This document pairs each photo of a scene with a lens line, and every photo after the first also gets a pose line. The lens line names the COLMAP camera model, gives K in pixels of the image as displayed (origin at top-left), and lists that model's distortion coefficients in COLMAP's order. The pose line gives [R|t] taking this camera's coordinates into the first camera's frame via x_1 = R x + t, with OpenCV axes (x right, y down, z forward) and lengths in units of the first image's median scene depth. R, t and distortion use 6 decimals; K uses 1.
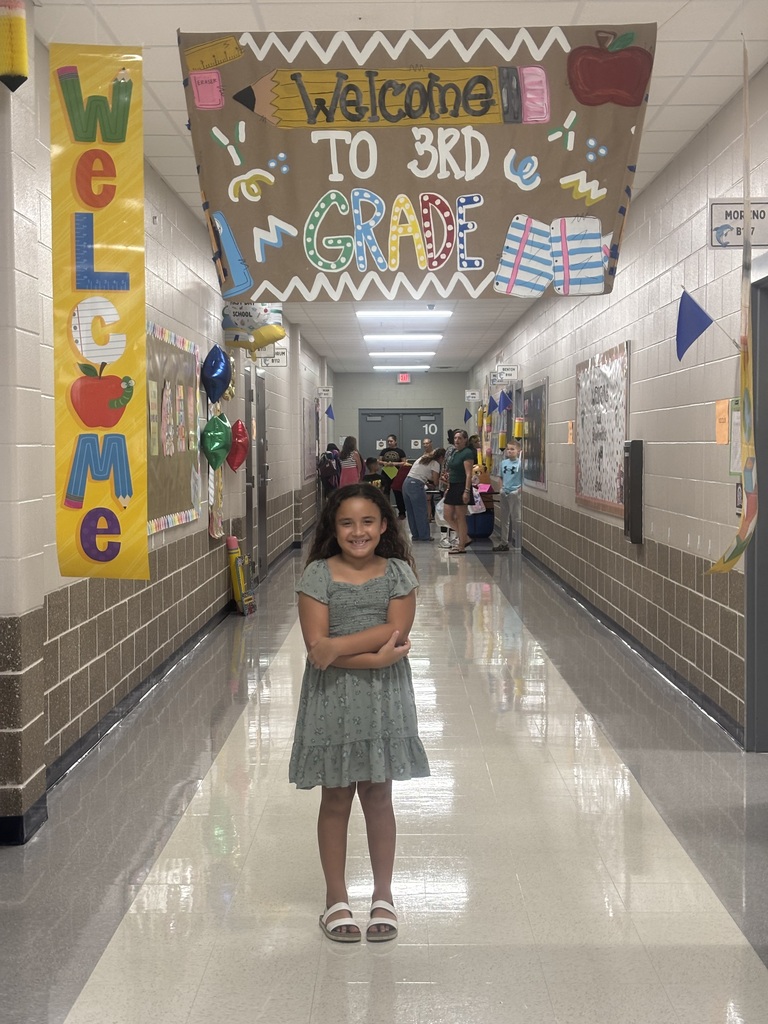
lens RADIAL K [[1562.0, 0, 384.0], [0, 1562.0, 512.0], [0, 0, 1]] dist [0.044615, 0.003657]
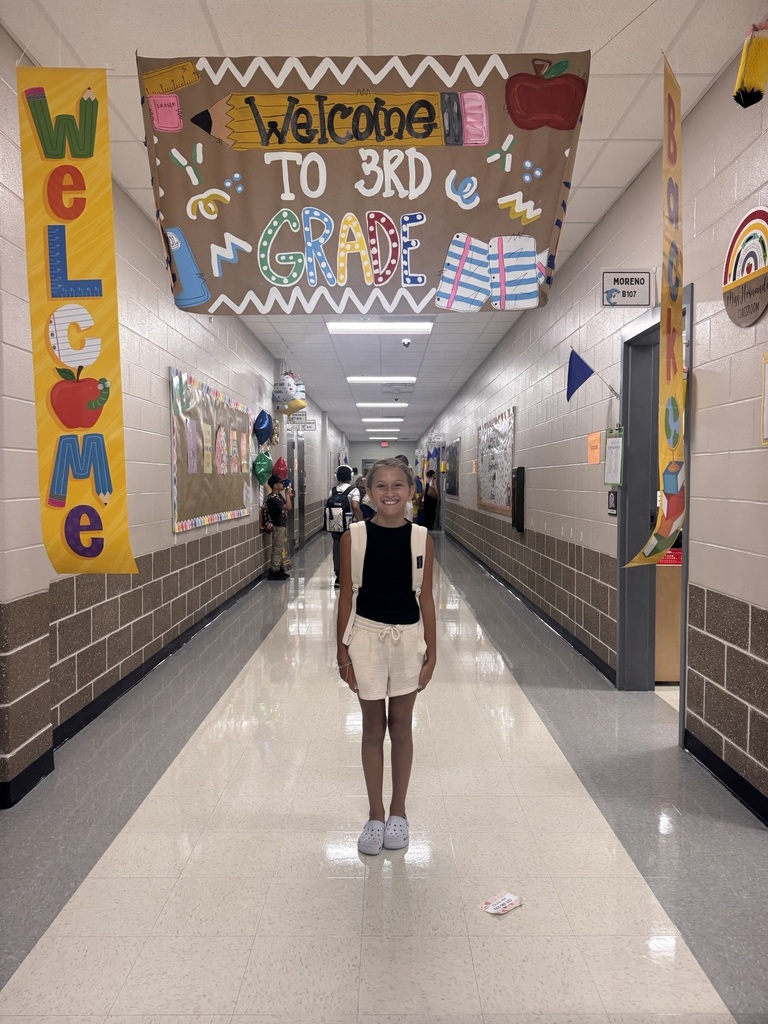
lens RADIAL K [[705.2, 0, 384.0], [0, 705.2, 512.0], [0, 0, 1]] dist [0.005053, -0.004760]
pose [[0.999969, 0.004612, 0.006423, 0.032648], [-0.004616, 0.999989, 0.000695, 0.000287], [-0.006419, -0.000725, 0.999979, 0.517515]]
